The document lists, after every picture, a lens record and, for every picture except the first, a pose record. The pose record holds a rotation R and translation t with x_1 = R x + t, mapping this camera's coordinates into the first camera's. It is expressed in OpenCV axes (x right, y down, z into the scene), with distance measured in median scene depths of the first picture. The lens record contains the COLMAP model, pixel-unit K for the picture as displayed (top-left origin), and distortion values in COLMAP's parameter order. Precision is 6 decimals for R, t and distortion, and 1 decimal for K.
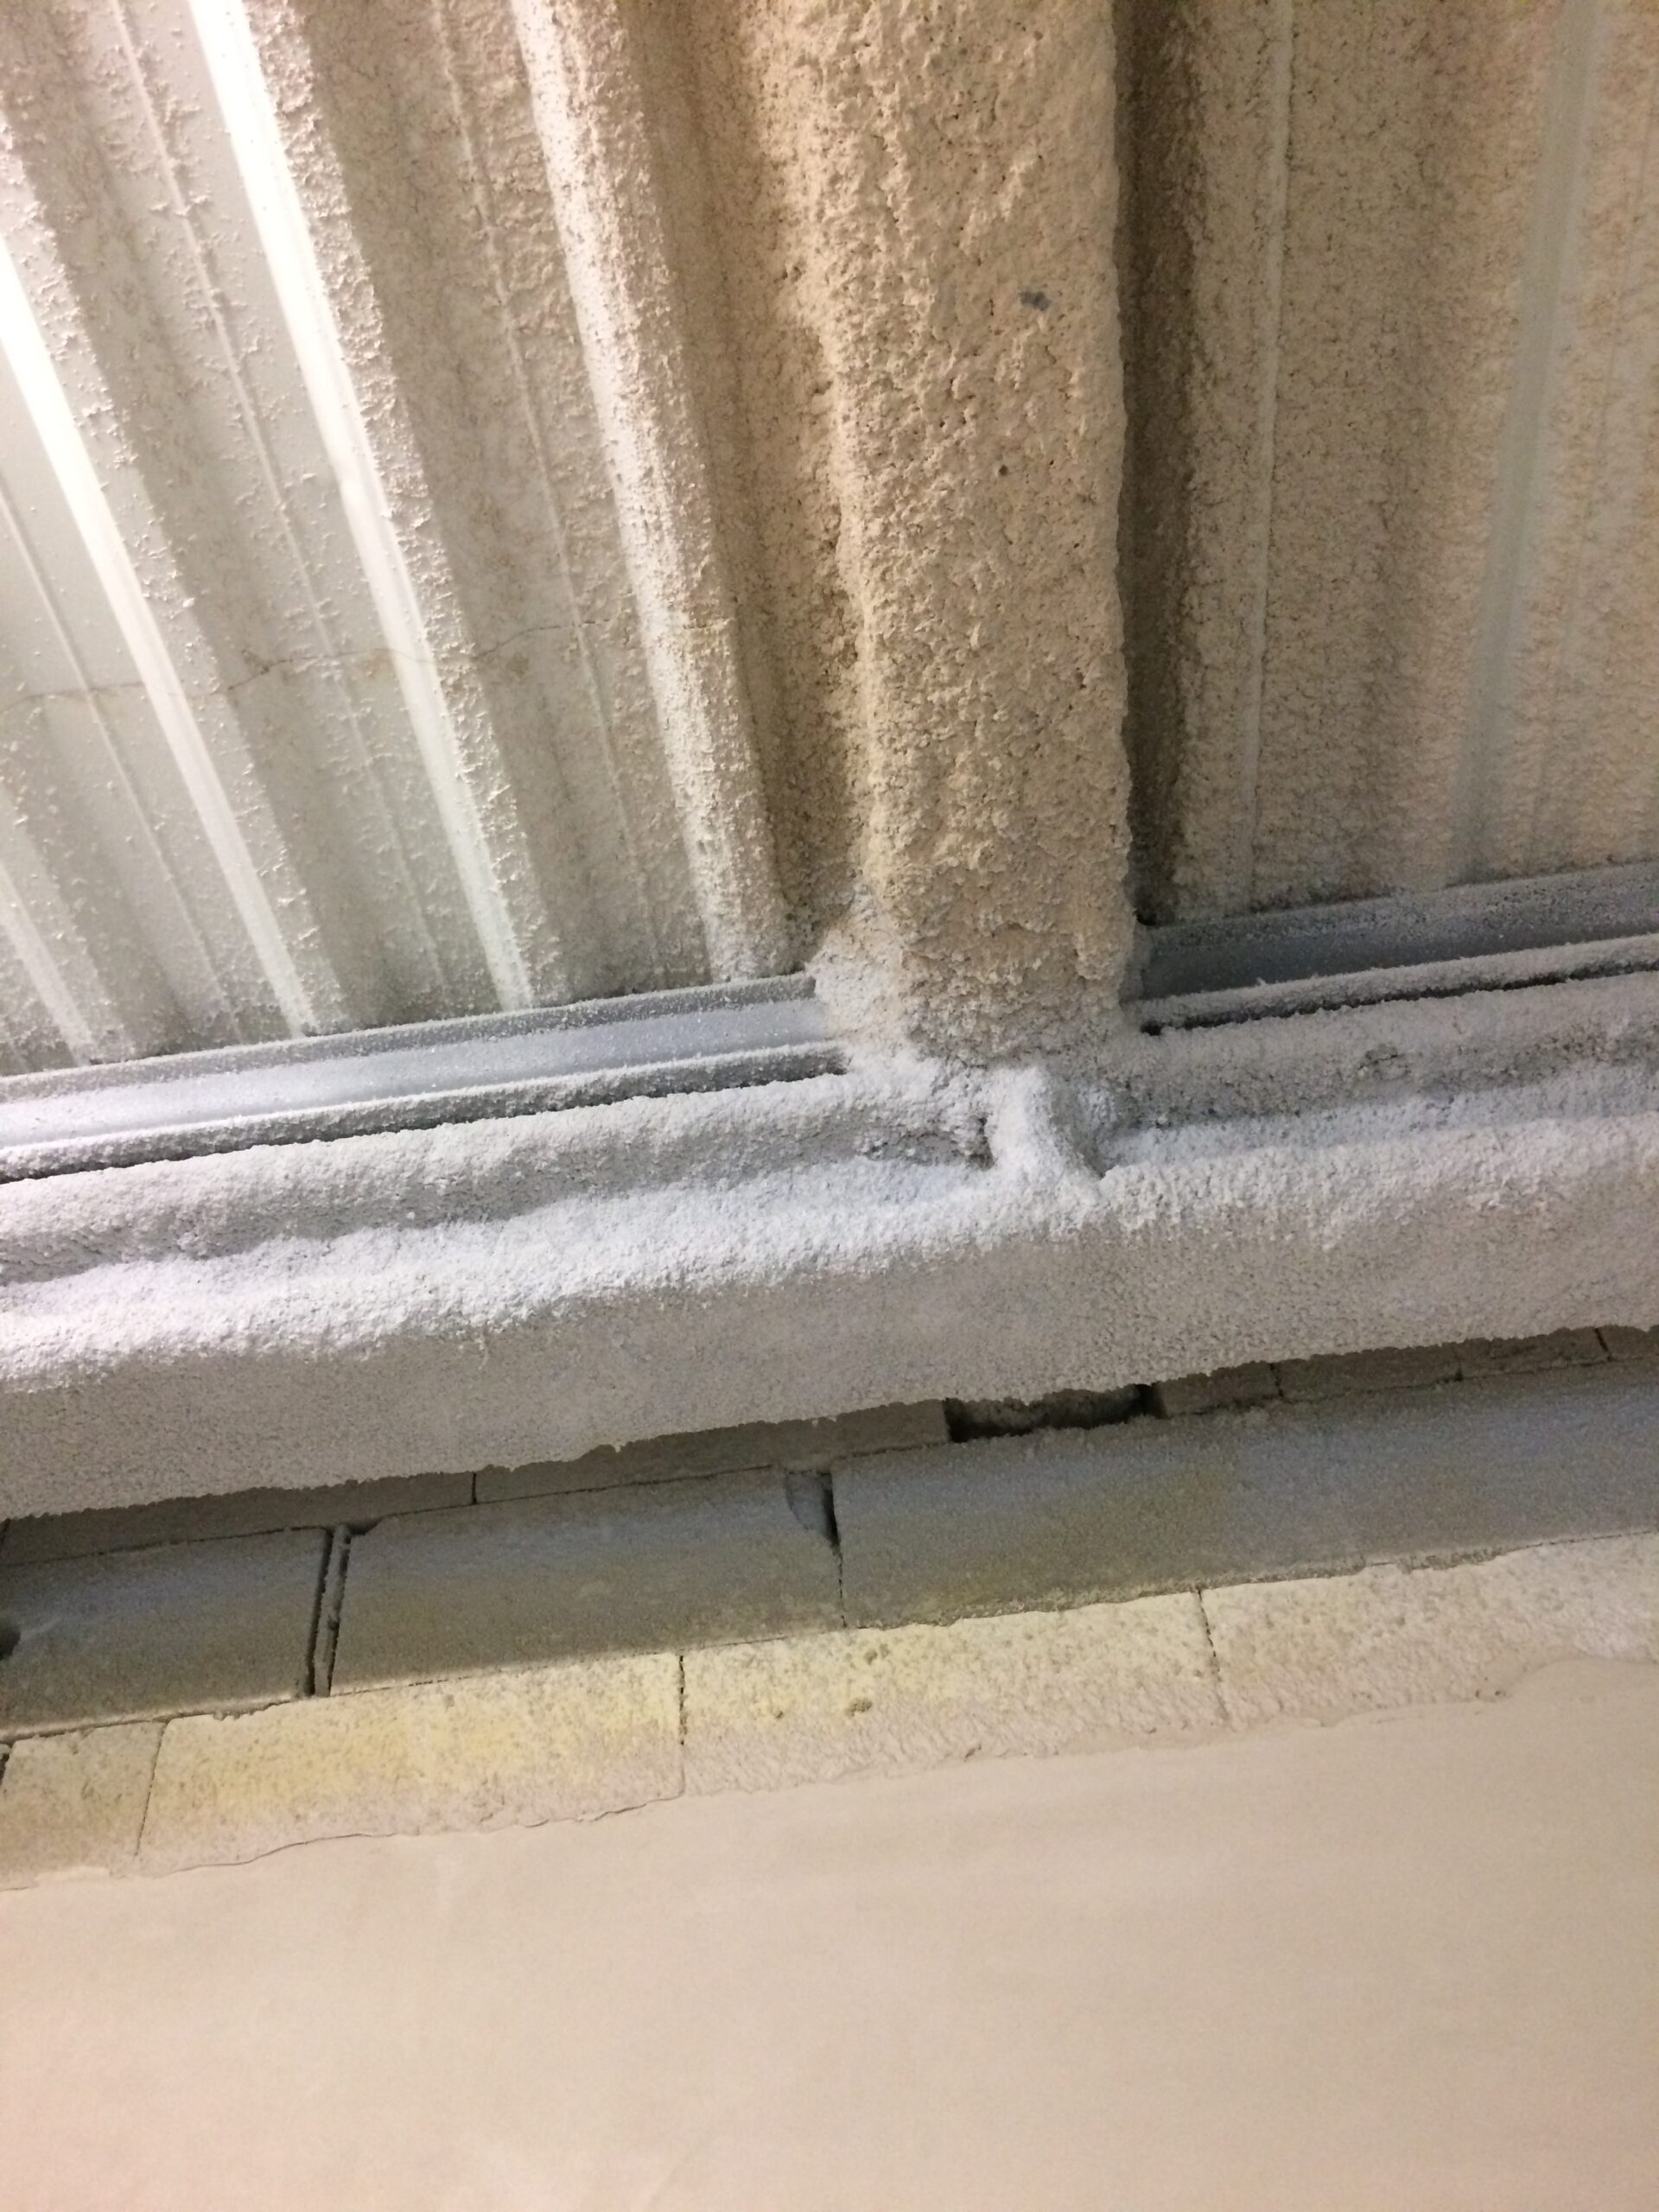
lens RADIAL K [[1882.6, 0, 826.3], [0, 1882.6, 1119.6], [0, 0, 1]] dist [0.087301, -0.152875]
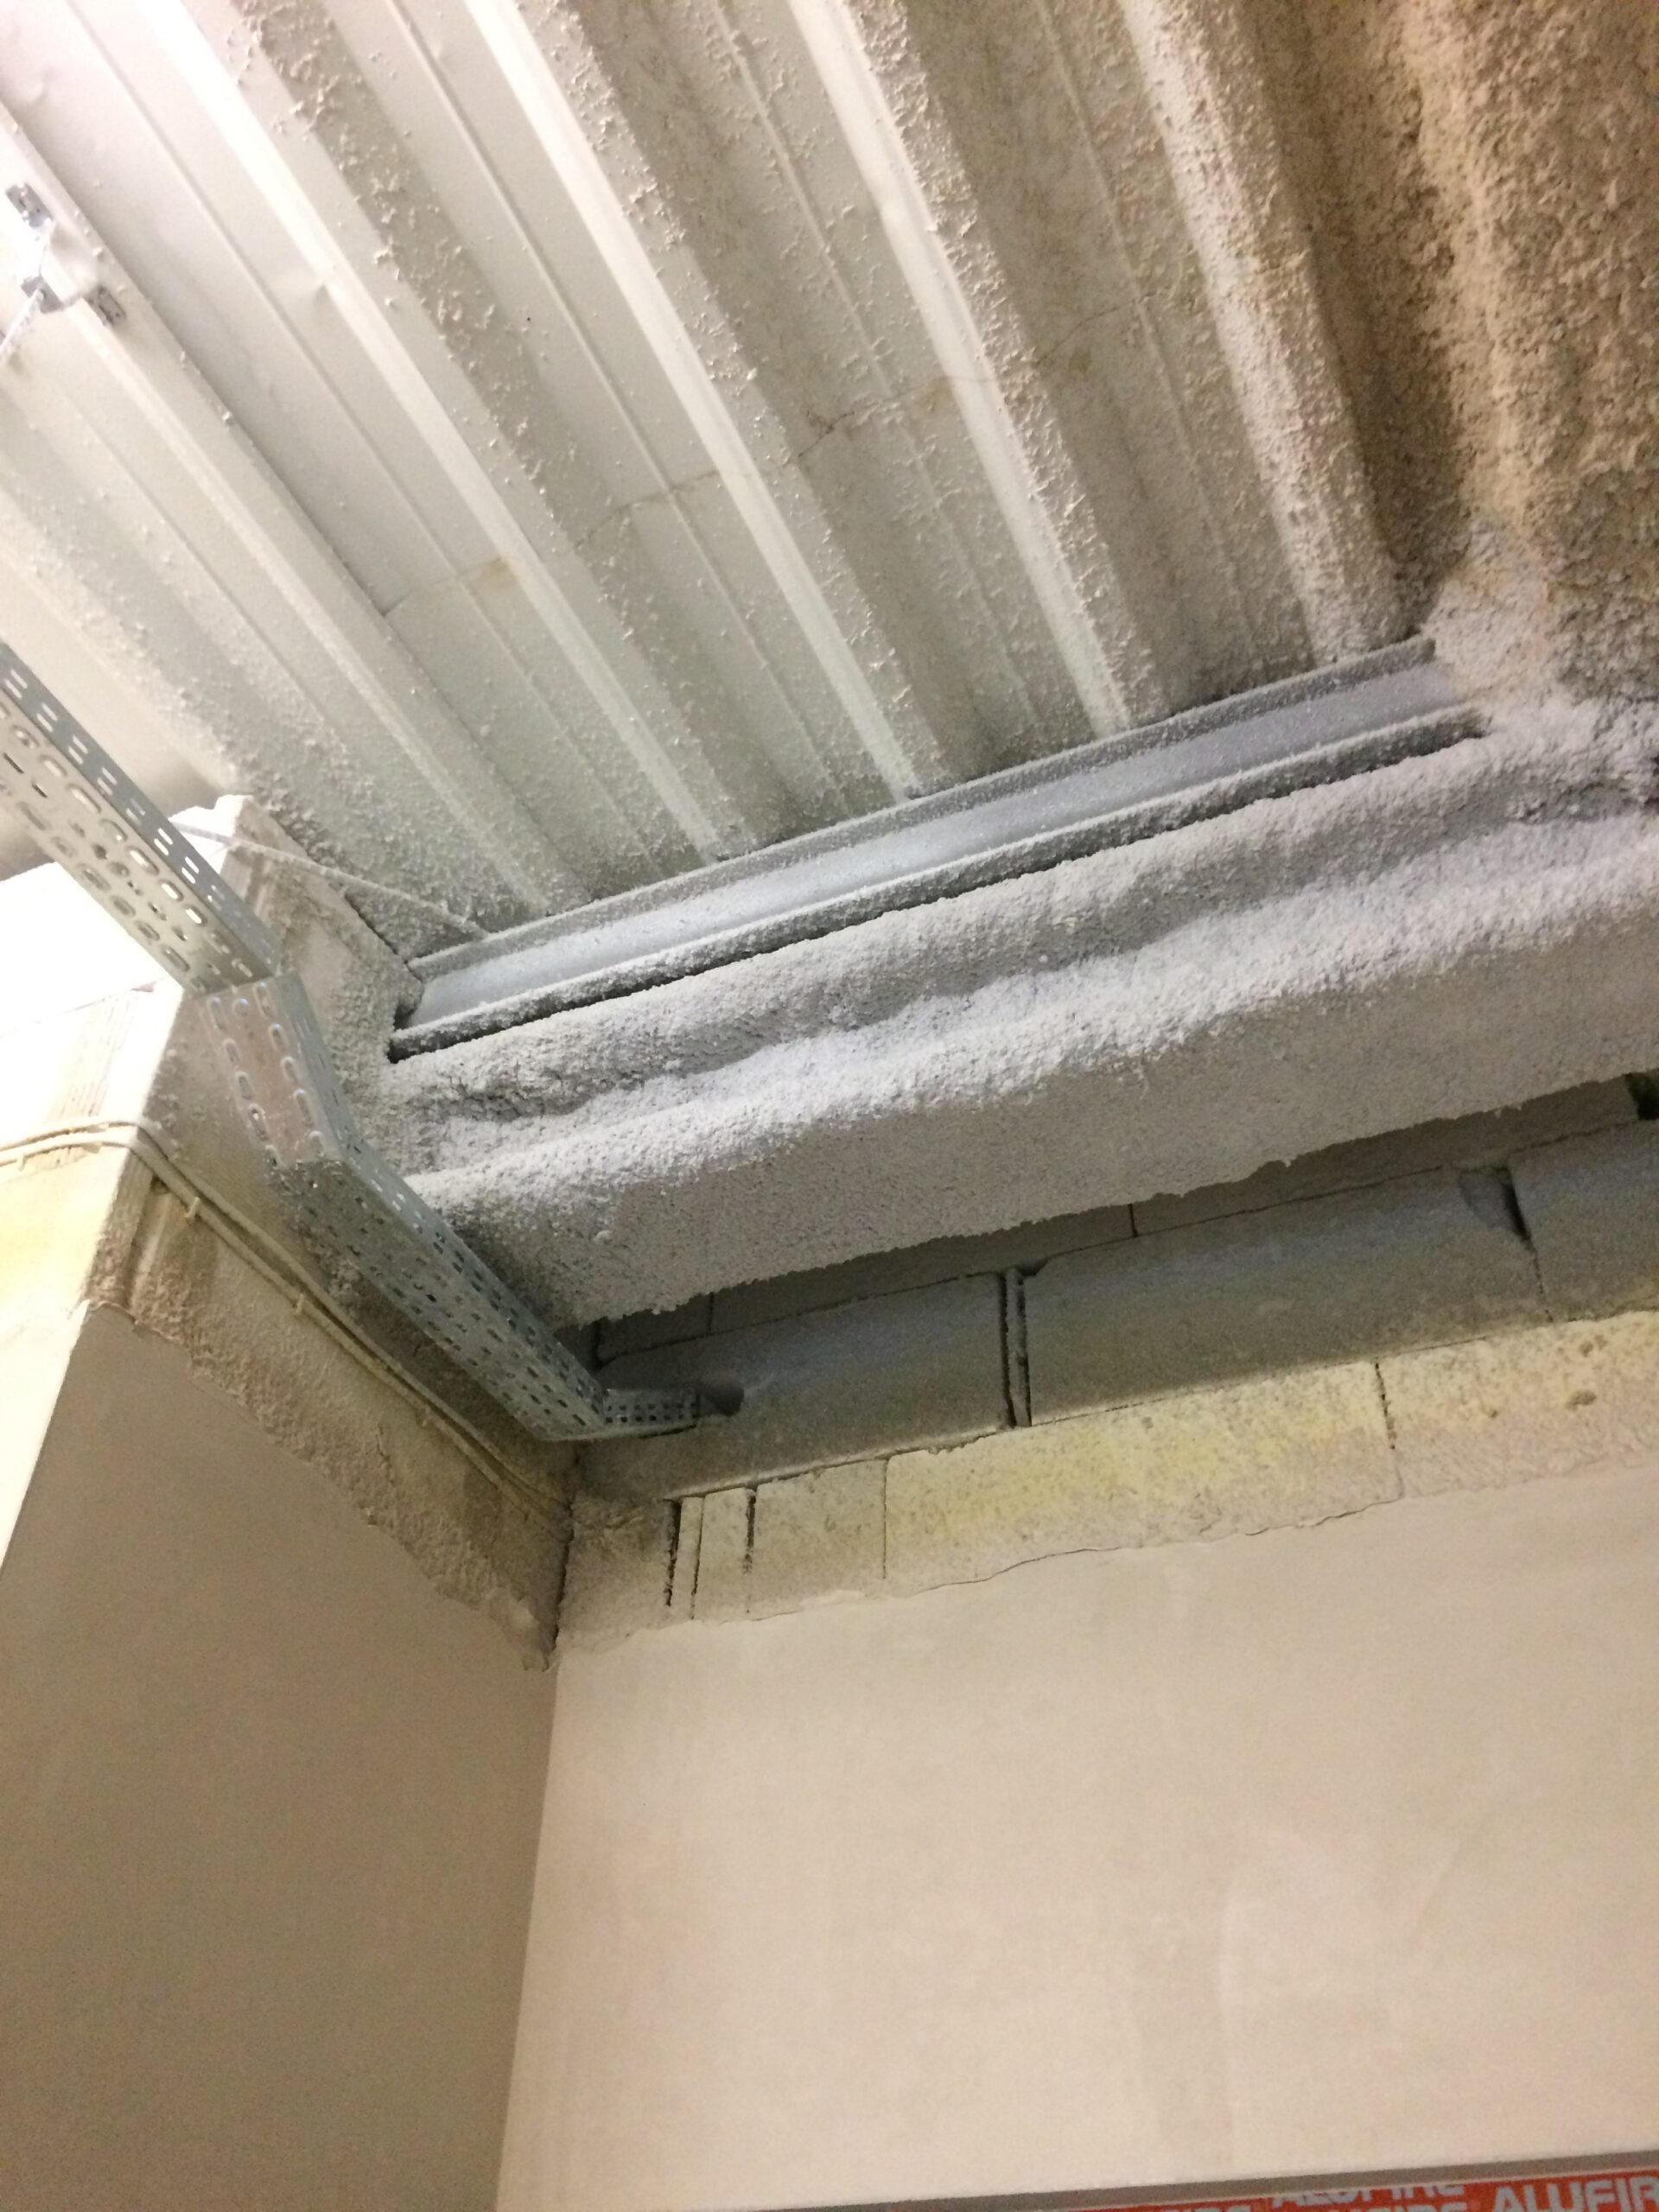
lens RADIAL K [[1882.6, 0, 826.3], [0, 1882.6, 1119.6], [0, 0, 1]] dist [0.087301, -0.152875]
pose [[0.949226, -0.120681, -0.290528, -0.049773], [0.157490, 0.981733, 0.106759, 0.009692], [0.272337, -0.147094, 0.950892, 0.006751]]
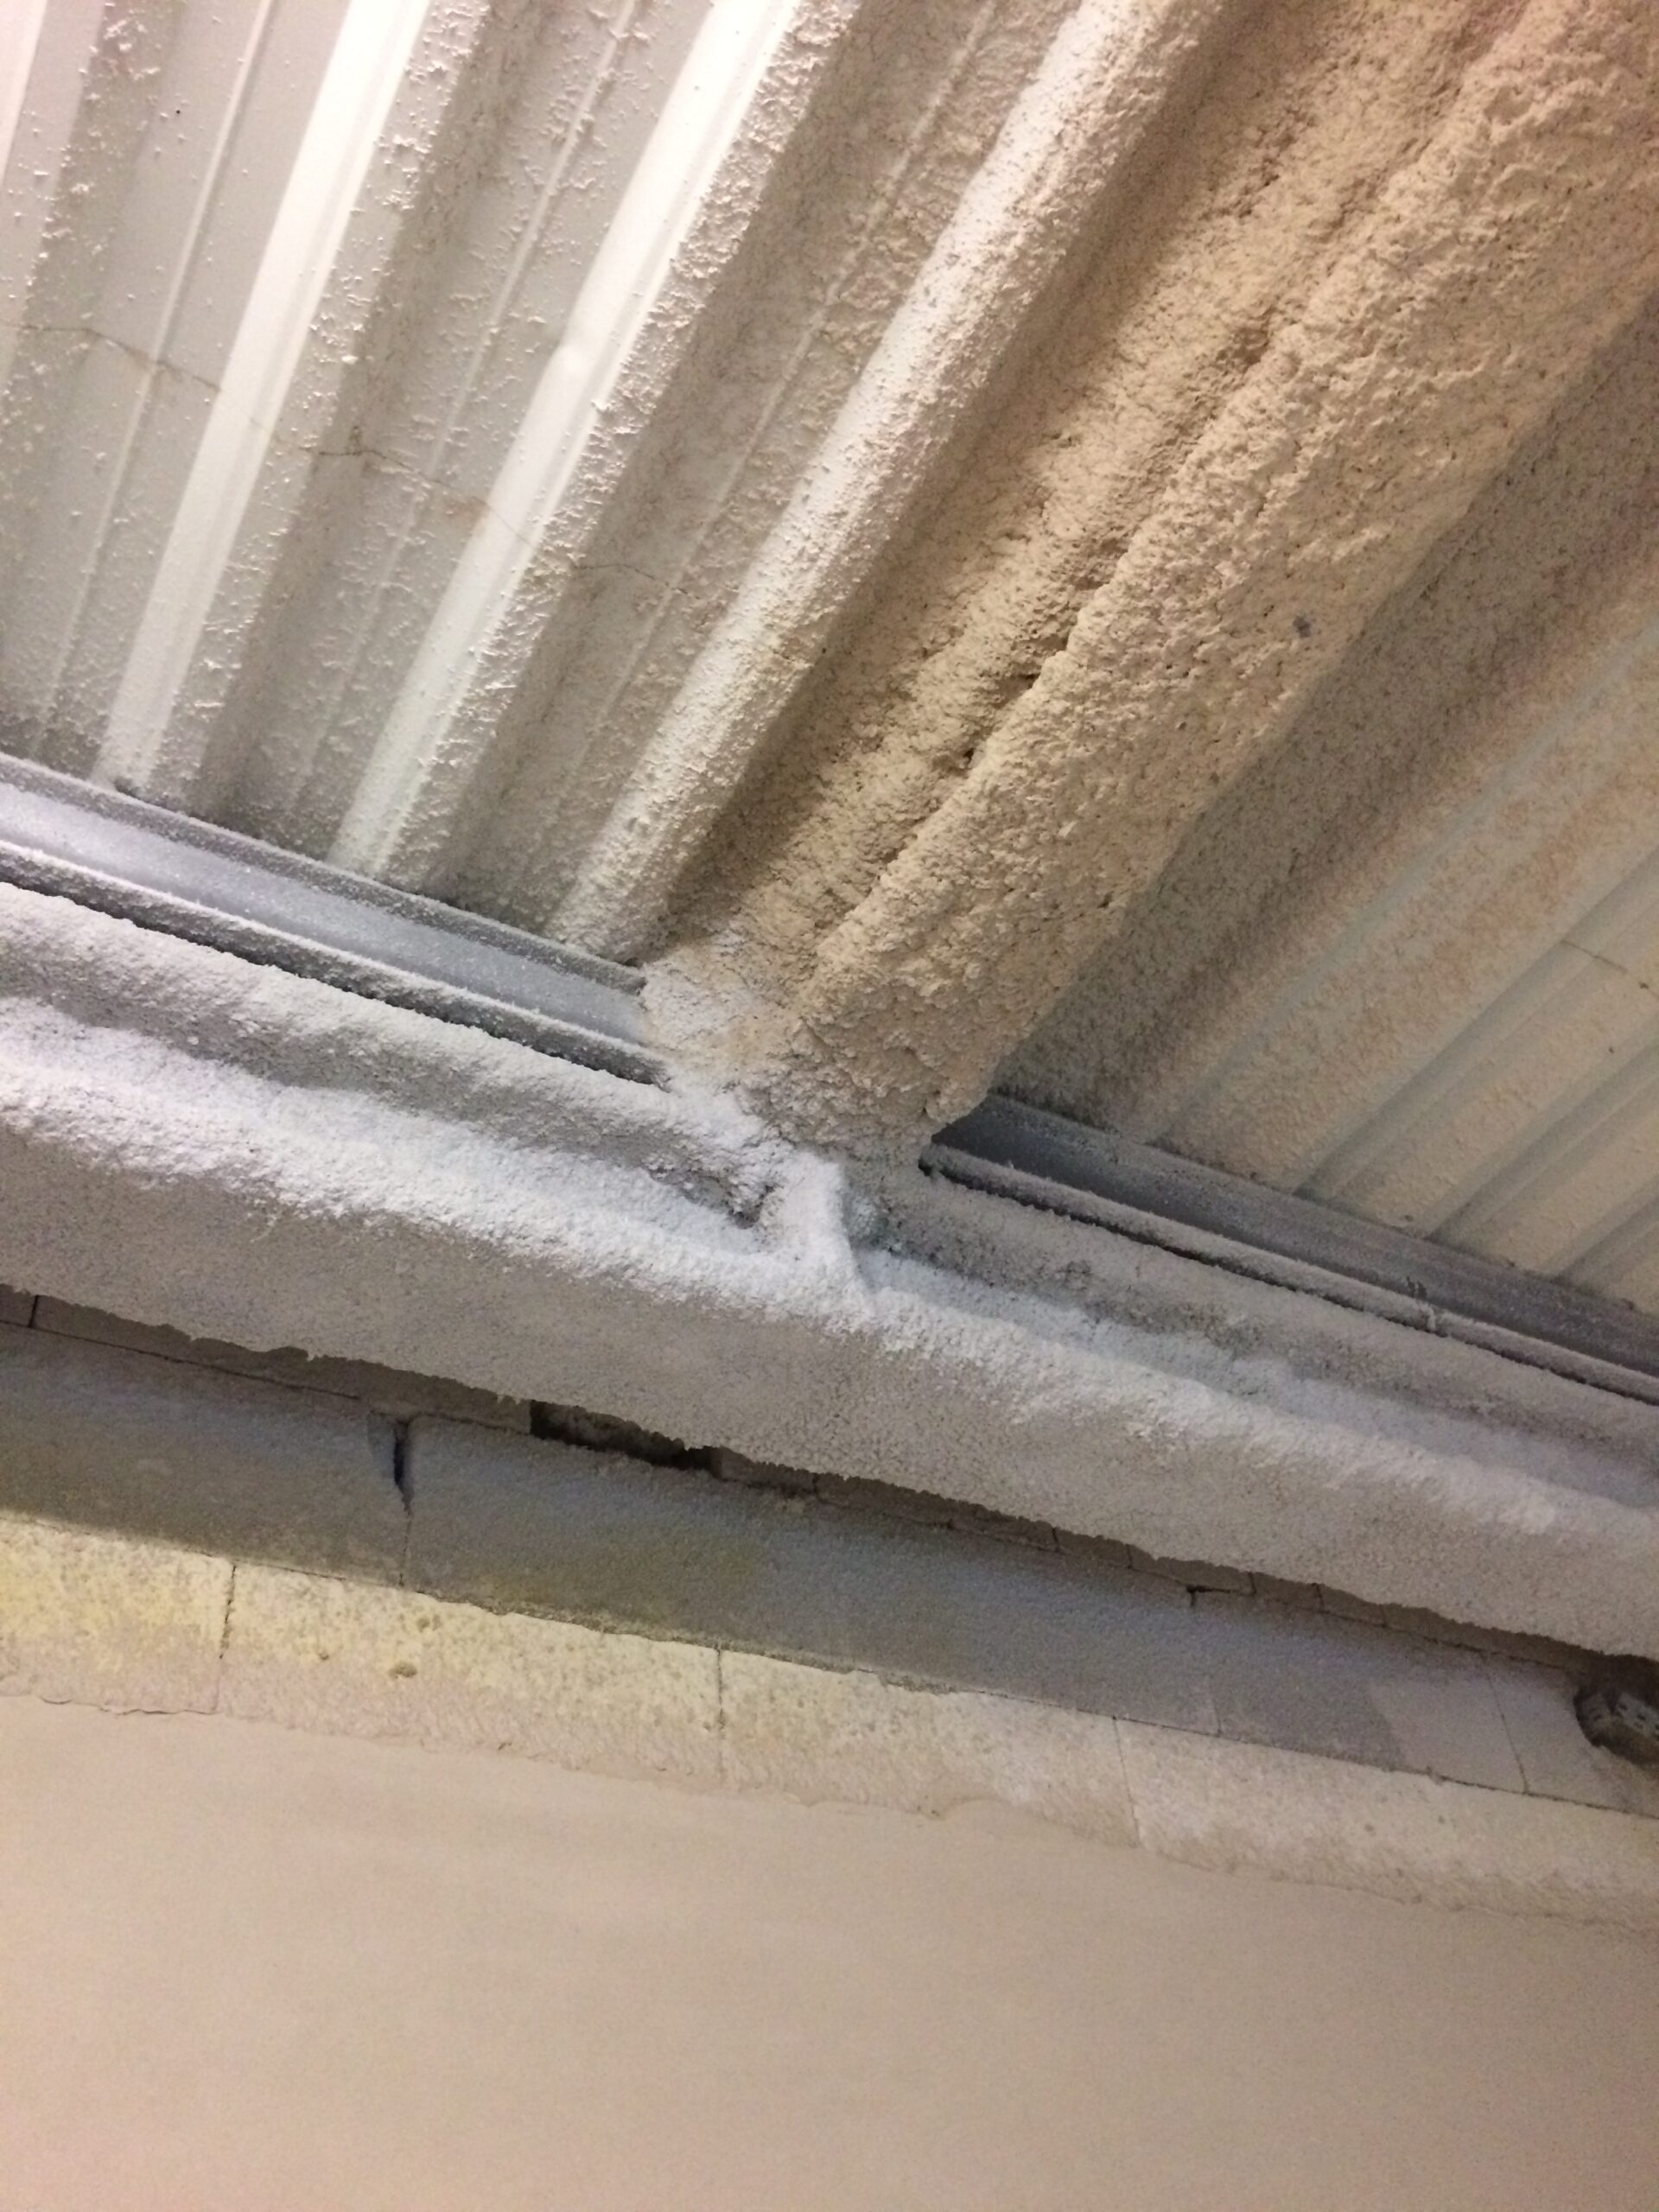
lens RADIAL K [[1865.8, 0, 876.3], [0, 1865.8, 1134.6], [0, 0, 1]] dist [0.081331, -0.127379]
pose [[0.811442, 0.395923, 0.429892, -0.329878], [-0.407244, 0.910634, -0.069986, 0.021741], [-0.419183, -0.118281, 0.900164, 0.039079]]
